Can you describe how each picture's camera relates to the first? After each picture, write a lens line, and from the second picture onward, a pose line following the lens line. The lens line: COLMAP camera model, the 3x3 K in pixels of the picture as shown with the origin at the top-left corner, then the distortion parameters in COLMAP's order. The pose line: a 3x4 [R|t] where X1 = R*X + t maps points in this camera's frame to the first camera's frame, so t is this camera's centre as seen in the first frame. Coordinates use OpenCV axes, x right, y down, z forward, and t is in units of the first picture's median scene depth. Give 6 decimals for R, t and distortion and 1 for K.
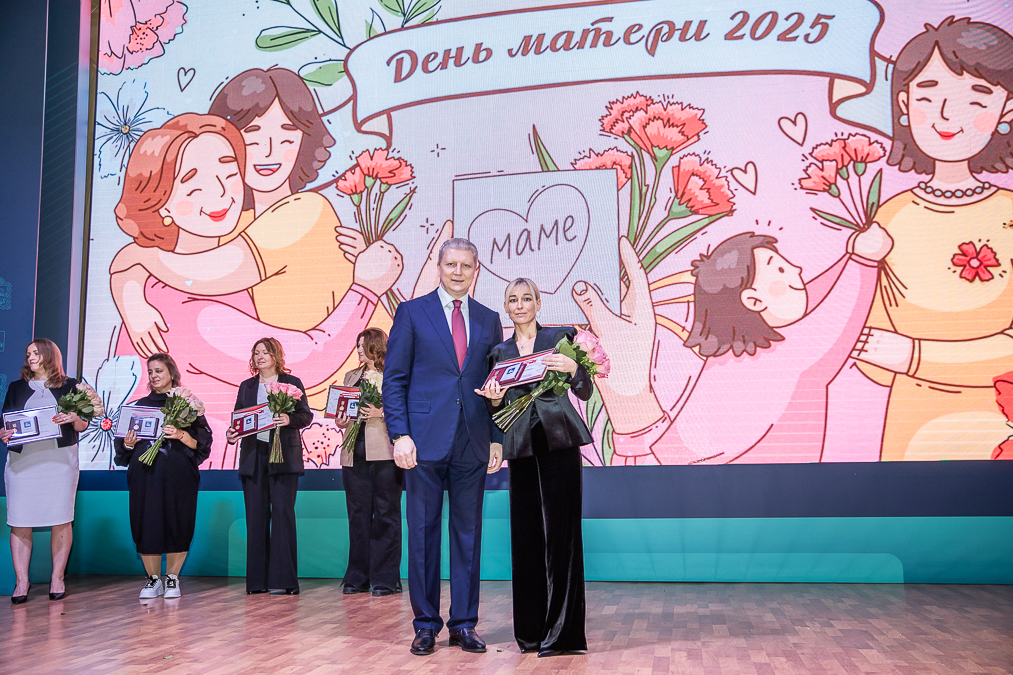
lens RADIAL K [[973.2, 0, 503.0], [0, 973.2, 342.8], [0, 0, 1]] dist [-0.024494, 0.113144]
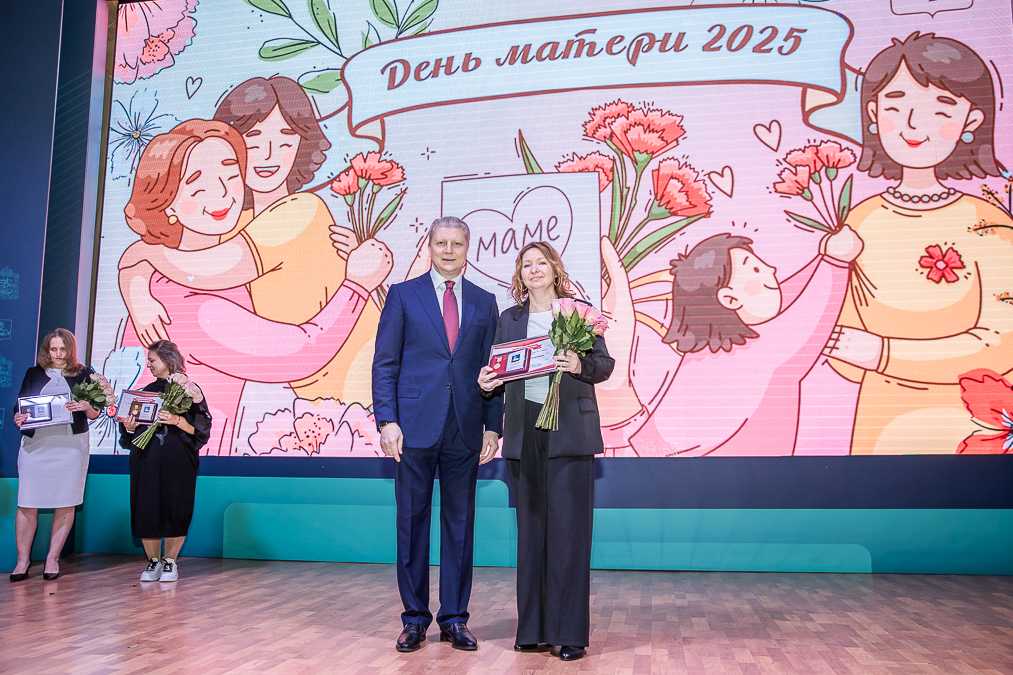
lens RADIAL K [[859.1, 0, 489.4], [0, 859.1, 339.8], [0, 0, 1]] dist [-0.075157, 0.099933]
pose [[0.999914, 0.011447, -0.006477, 0.007638], [-0.011515, 0.999878, -0.010526, 0.012051], [0.006355, 0.010599, 0.999924, 0.084352]]
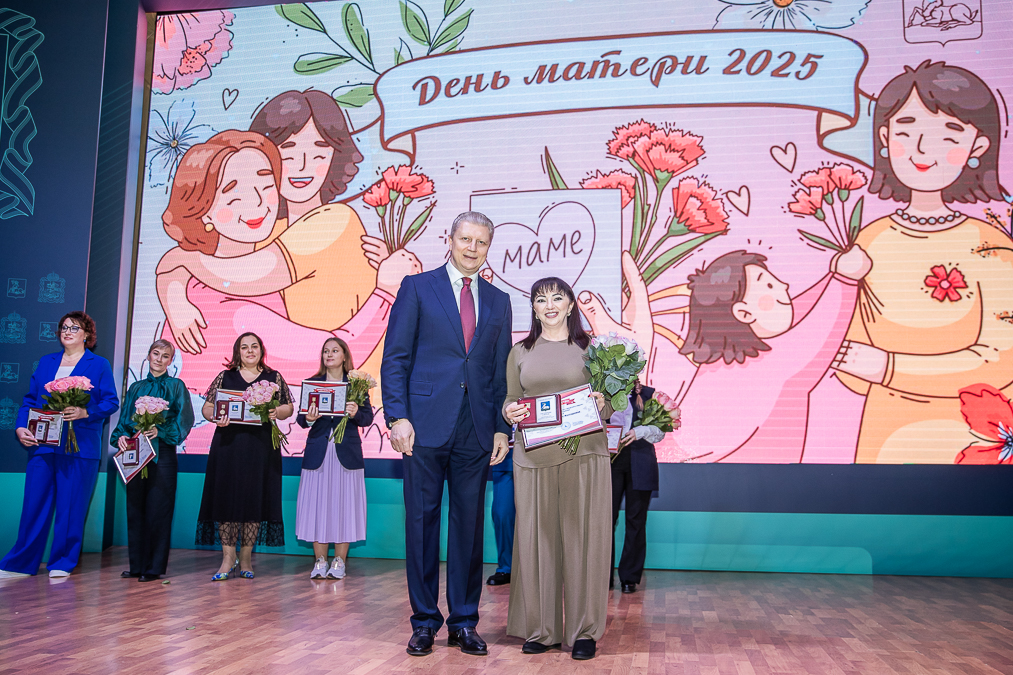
lens RADIAL K [[856.6, 0, 510.8], [0, 856.6, 361.5], [0, 0, 1]] dist [-0.073931, 0.099262]
pose [[0.999634, 0.027002, 0.001447, -0.002678], [-0.027015, 0.999586, 0.009948, 0.007788], [-0.001178, -0.009984, 0.999949, 0.044856]]
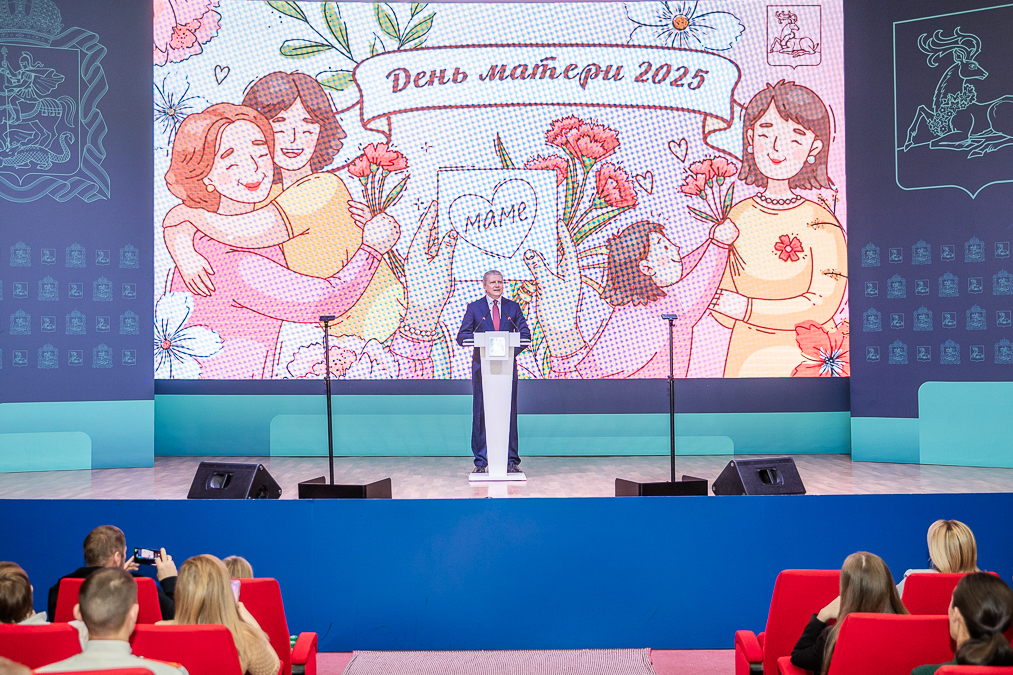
lens RADIAL K [[1240.3, 0, 507.1], [0, 1240.3, 314.3], [0, 0, 1]] dist [0.035535, 0.015471]
pose [[0.983151, 0.012964, 0.182336, -0.280151], [-0.030858, 0.994937, 0.095645, -0.140670], [-0.180173, -0.099660, 0.978573, -0.773024]]
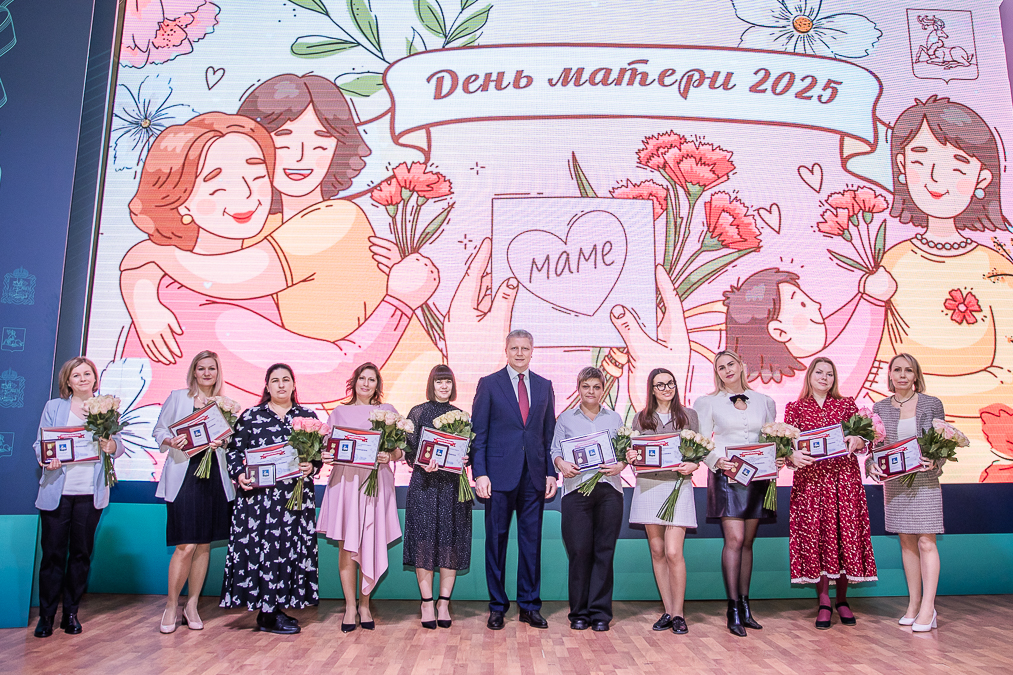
lens RADIAL K [[816.0, 0, 519.8], [0, 816.0, 305.9], [0, 0, 1]] dist [-0.110931, 0.097168]
pose [[0.979182, 0.051027, 0.196467, -0.190007], [-0.040901, 0.997634, -0.055259, -0.010452], [-0.198822, 0.046073, 0.978952, 0.175517]]
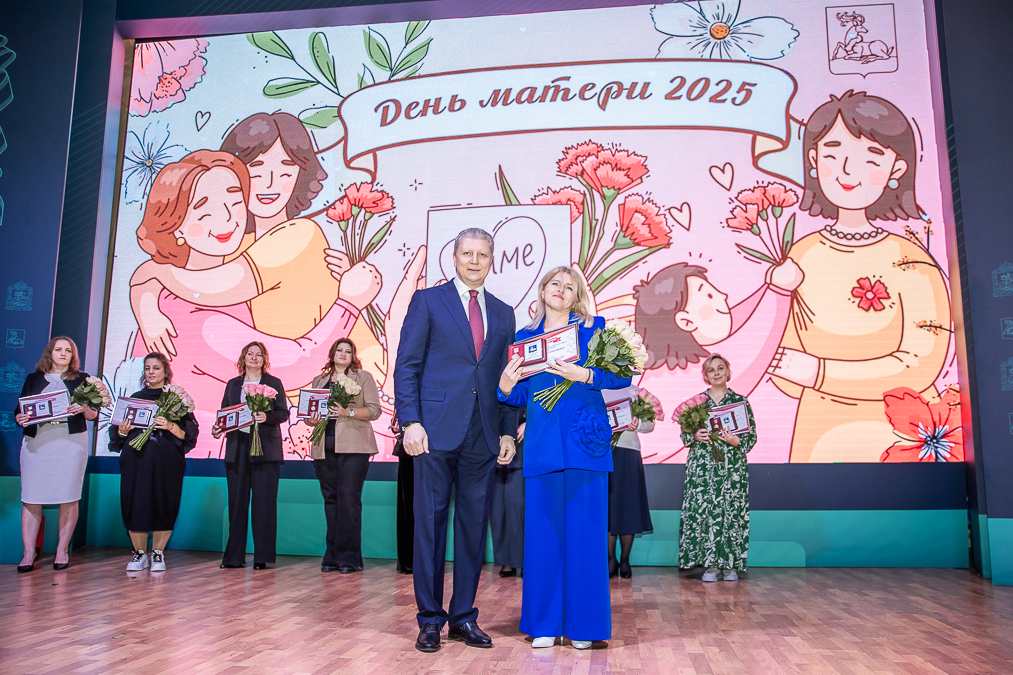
lens RADIAL K [[752.0, 0, 516.0], [0, 752.0, 369.0], [0, 0, 1]] dist [-0.104554, 0.083368]
pose [[0.998597, 0.026150, 0.046054, 0.016698], [-0.026127, 0.999658, -0.001087, 0.017859], [-0.046066, -0.000118, 0.998938, 0.119455]]
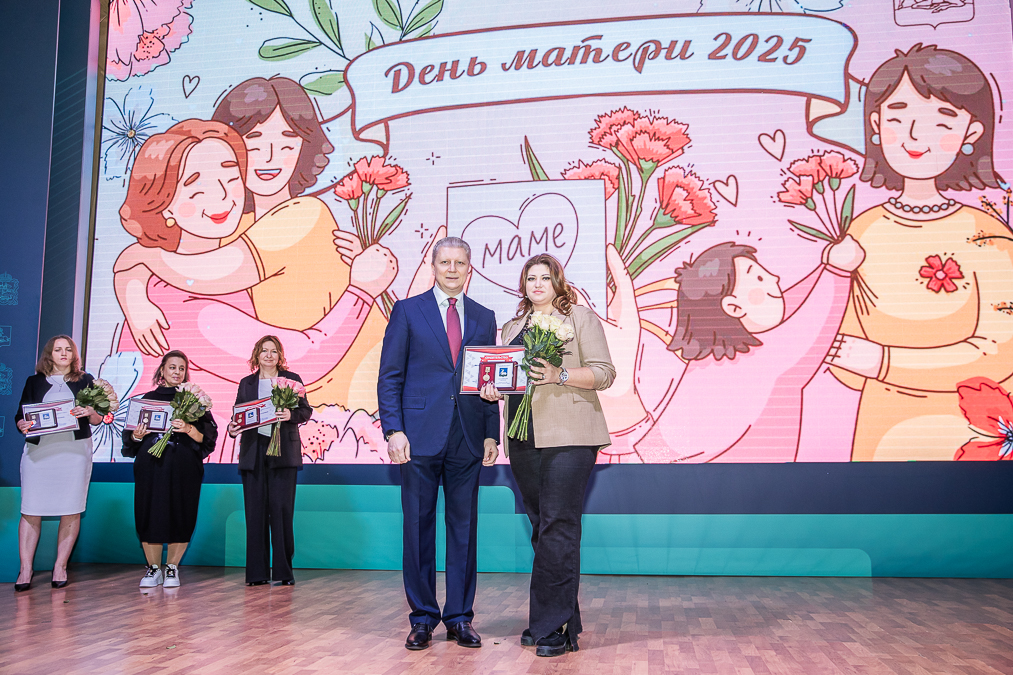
lens RADIAL K [[915.7, 0, 506.8], [0, 915.7, 343.2], [0, 0, 1]] dist [-0.052285, 0.106523]
pose [[0.999487, 0.013773, 0.028917, -0.014184], [-0.013679, 0.999901, -0.003444, 0.002040], [-0.028962, 0.003047, 0.999576, 0.021448]]
